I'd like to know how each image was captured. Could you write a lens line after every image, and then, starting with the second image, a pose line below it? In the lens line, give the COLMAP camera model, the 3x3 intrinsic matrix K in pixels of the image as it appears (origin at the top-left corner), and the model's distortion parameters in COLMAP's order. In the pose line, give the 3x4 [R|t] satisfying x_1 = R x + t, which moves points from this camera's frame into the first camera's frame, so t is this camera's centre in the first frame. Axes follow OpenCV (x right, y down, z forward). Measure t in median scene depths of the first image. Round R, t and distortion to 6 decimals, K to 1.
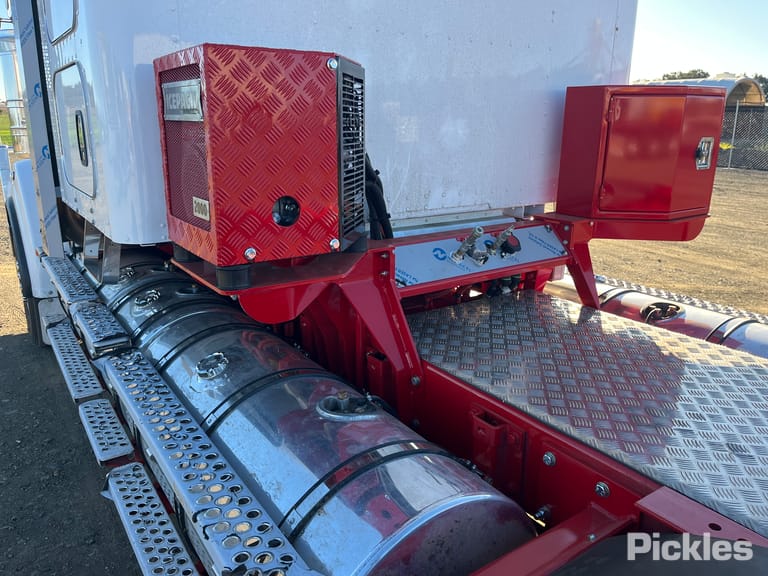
lens RADIAL K [[582.9, 0, 380.3], [0, 582.9, 288.1], [0, 0, 1]] dist [0.059739, -0.083695]
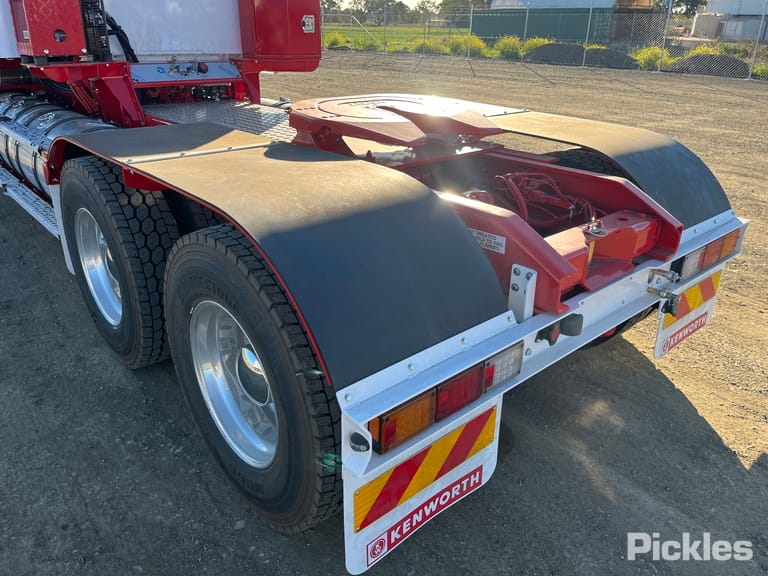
lens RADIAL K [[582.9, 0, 373.4], [0, 582.9, 288.1], [0, 0, 1]] dist [0.059739, -0.083695]
pose [[0.993270, -0.036022, 0.110082, 0.579596], [0.018537, 0.987597, 0.155912, 0.385071], [-0.114333, -0.152822, 0.981618, -1.232047]]
